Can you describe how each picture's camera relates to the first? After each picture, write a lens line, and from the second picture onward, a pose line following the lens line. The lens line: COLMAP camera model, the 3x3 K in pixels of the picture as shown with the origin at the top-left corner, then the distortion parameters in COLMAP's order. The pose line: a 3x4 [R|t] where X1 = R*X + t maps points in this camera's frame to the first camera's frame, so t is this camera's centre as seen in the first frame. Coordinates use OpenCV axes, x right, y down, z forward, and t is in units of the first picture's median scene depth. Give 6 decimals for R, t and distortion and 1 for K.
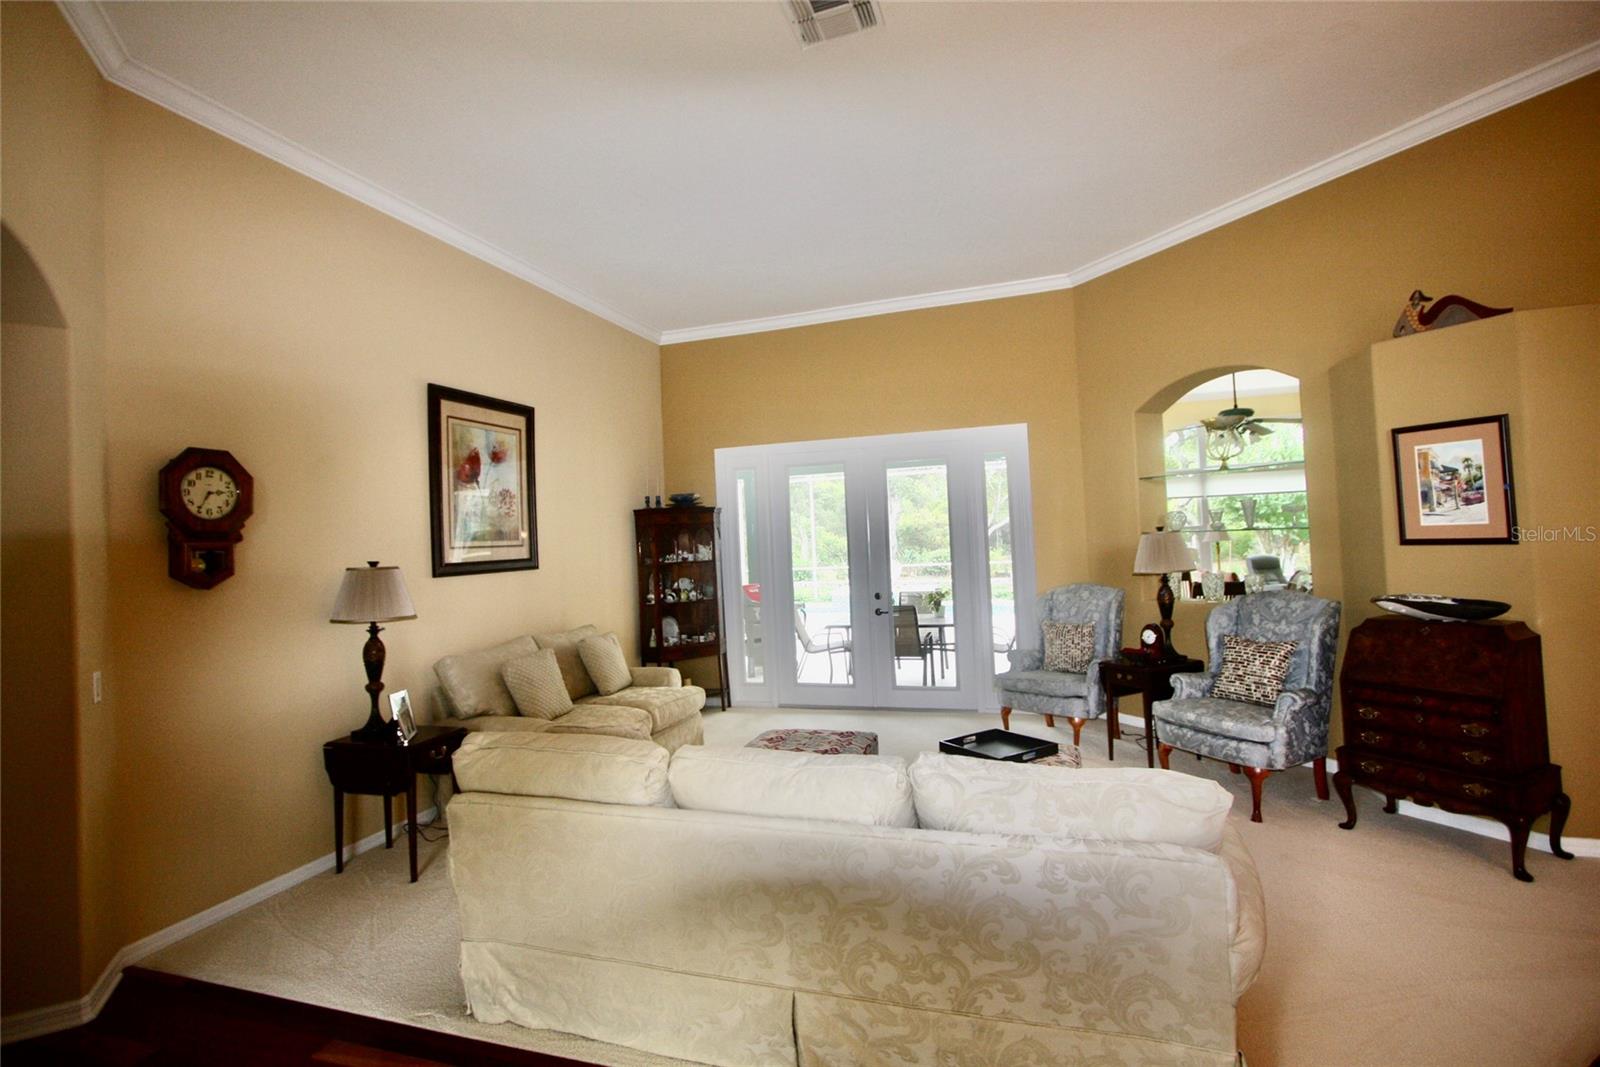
lens RADIAL K [[745.4, 0, 790.2], [0, 745.4, 523.2], [0, 0, 1]] dist [-0.017277, 0.002504]
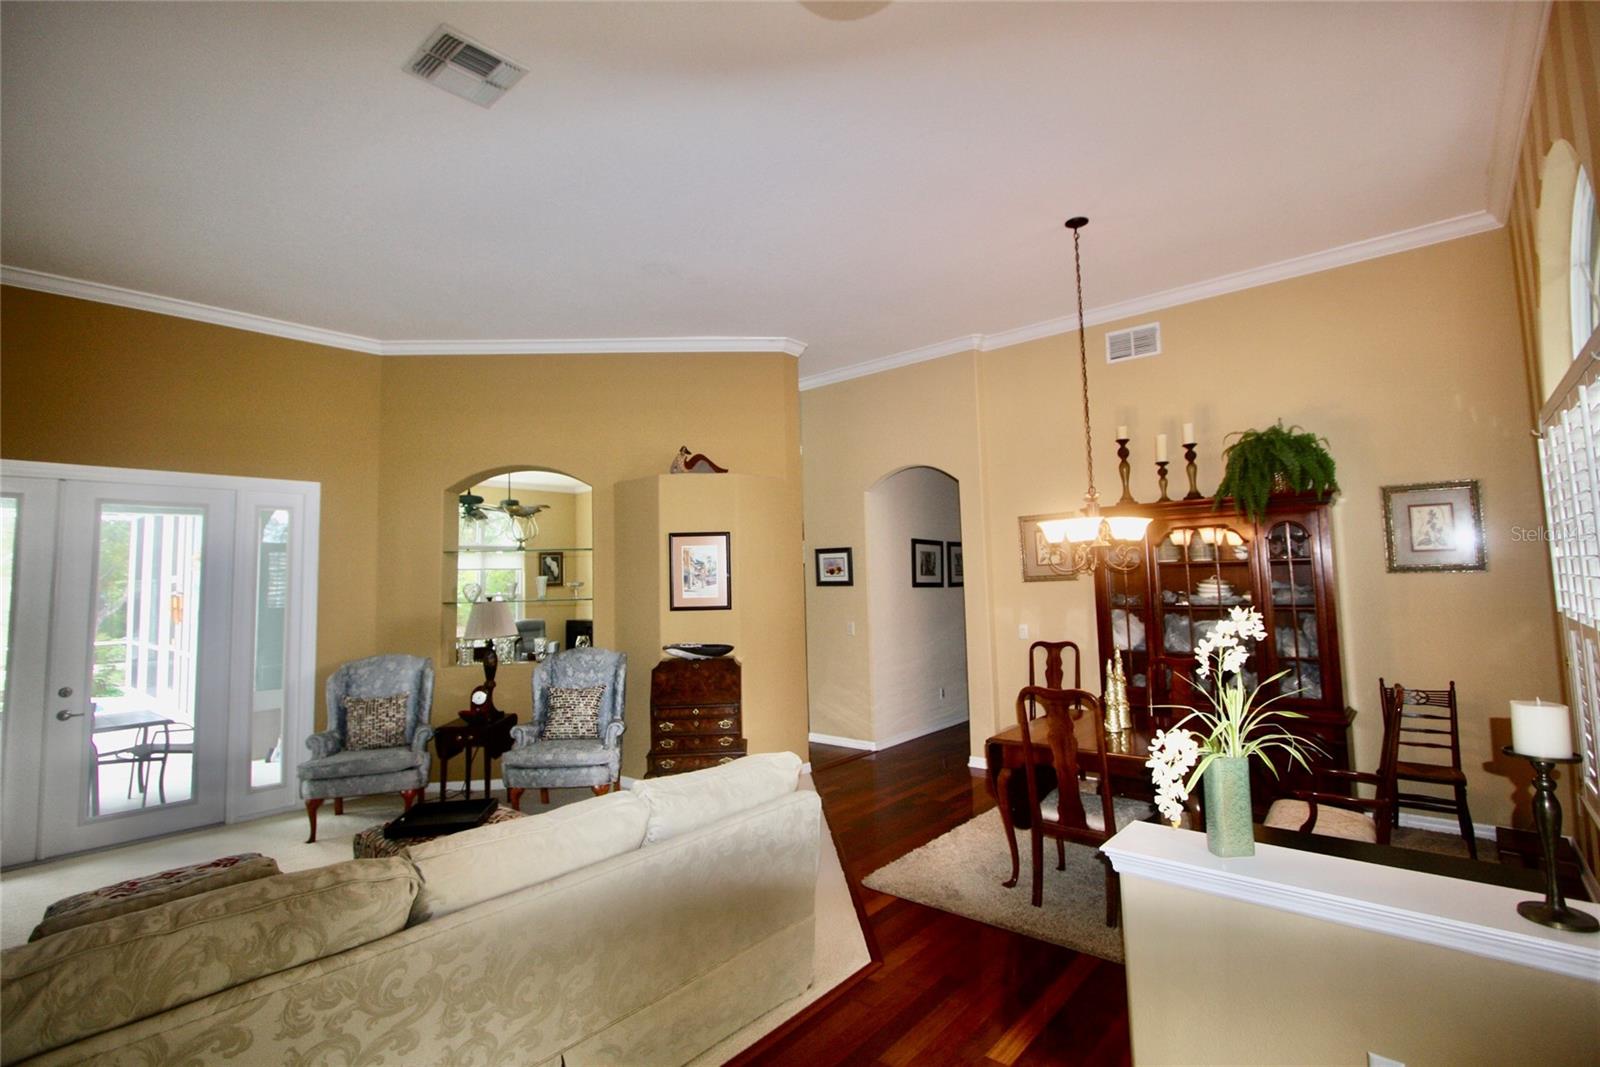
lens RADIAL K [[745.4, 0, 798.3], [0, 745.4, 531.2], [0, 0, 1]] dist [-0.017277, 0.002504]
pose [[0.388570, 0.098688, 0.916119, -0.453152], [-0.009185, 0.994613, -0.103248, 0.021589], [-0.921374, 0.031704, 0.387383, 0.166199]]
